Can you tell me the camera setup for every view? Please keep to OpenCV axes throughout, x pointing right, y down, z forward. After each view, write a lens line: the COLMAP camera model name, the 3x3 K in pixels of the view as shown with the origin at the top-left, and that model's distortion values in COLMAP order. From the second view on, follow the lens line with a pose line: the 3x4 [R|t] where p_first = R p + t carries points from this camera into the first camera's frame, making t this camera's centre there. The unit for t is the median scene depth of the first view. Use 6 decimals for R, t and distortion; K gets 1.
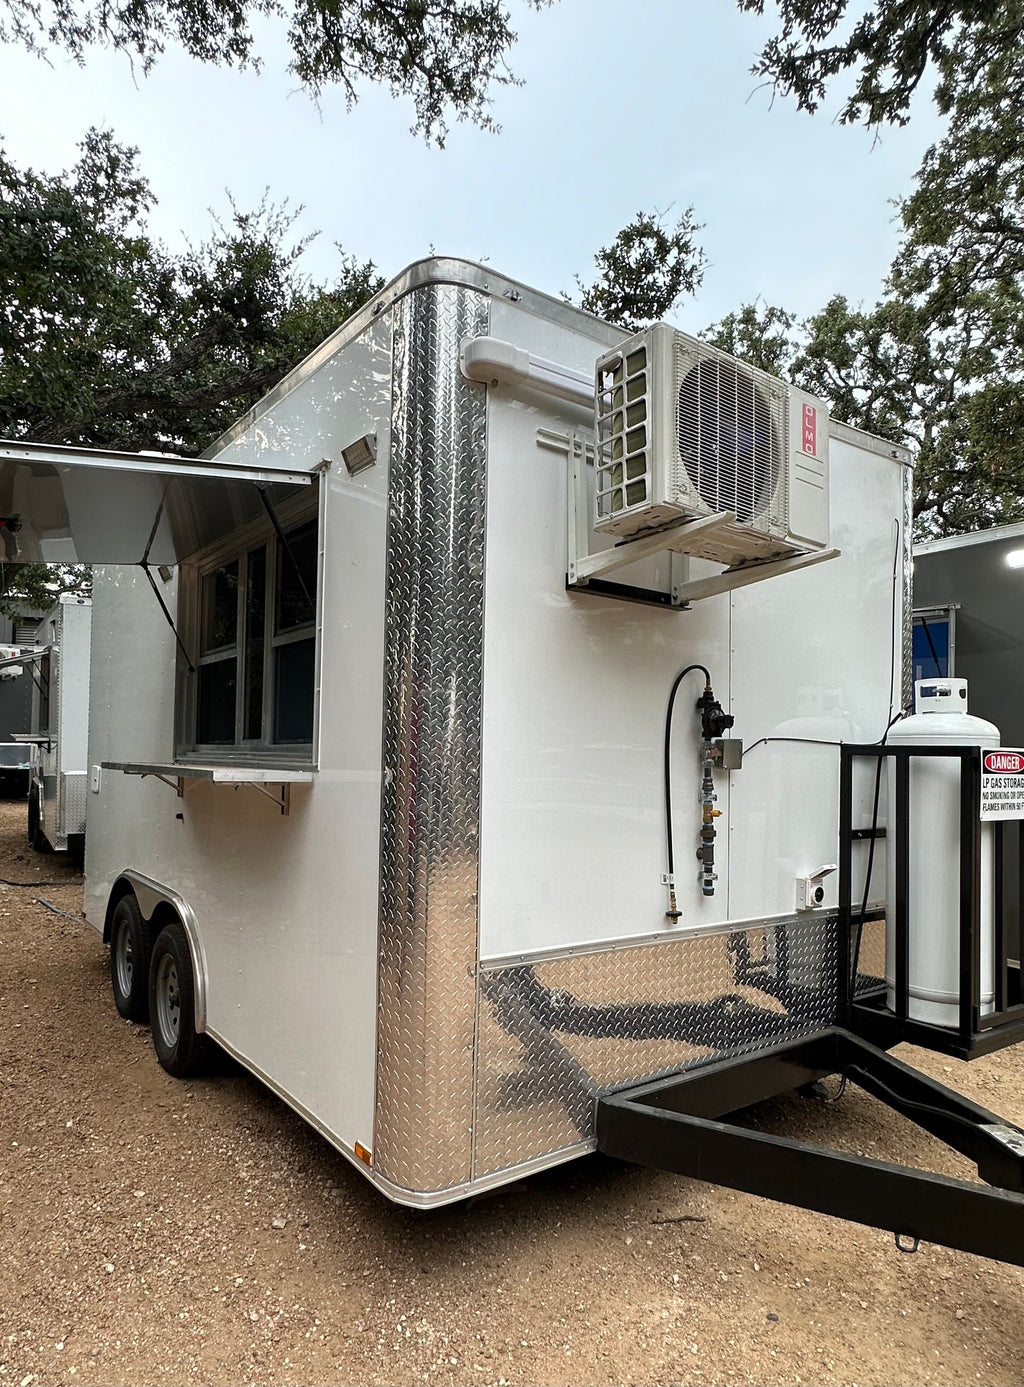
lens RADIAL K [[836.1, 0, 507.9], [0, 836.1, 745.5], [0, 0, 1]] dist [-0.002548, -0.000520]
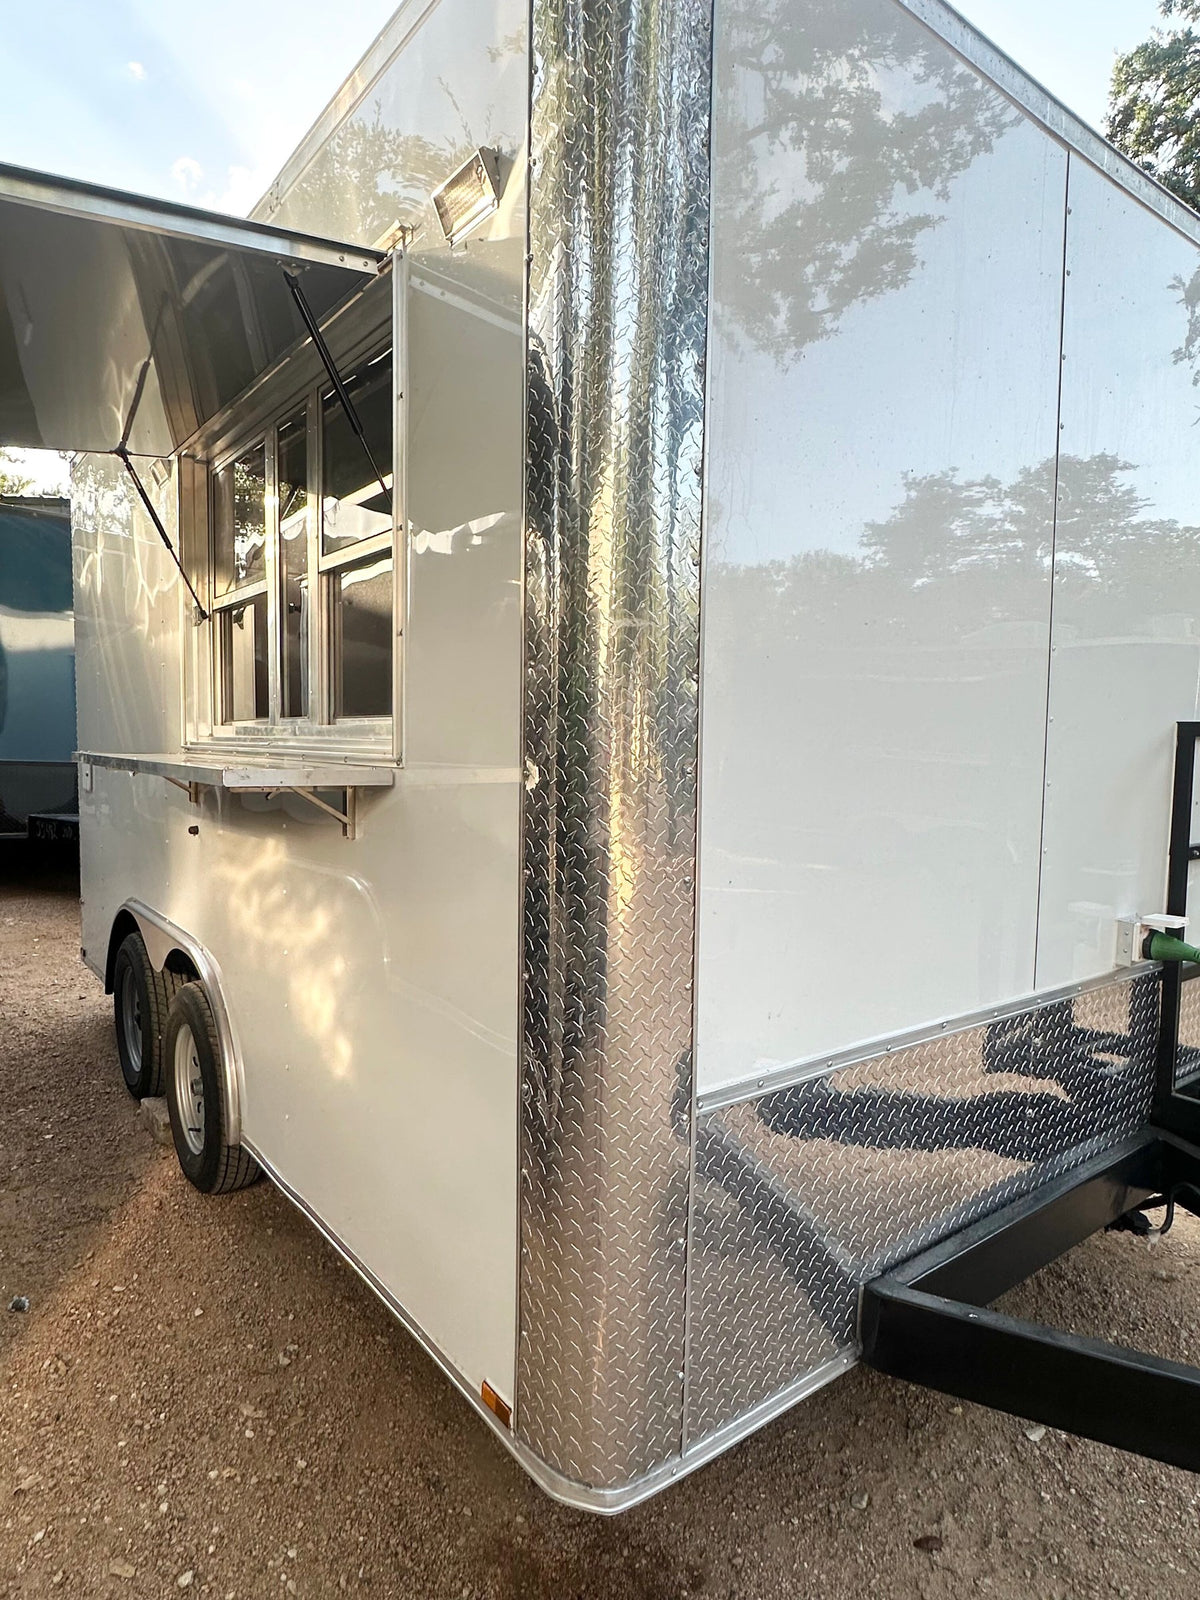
lens RADIAL K [[950.4, 0, 600.0], [0, 950.4, 800.0], [0, 0, 1]] dist [-0.036174, 0.000026]
pose [[0.999929, -0.007592, 0.009144, -0.088971], [0.006874, 0.997074, 0.076128, 0.003829], [-0.009695, -0.076059, 0.997056, 0.315270]]
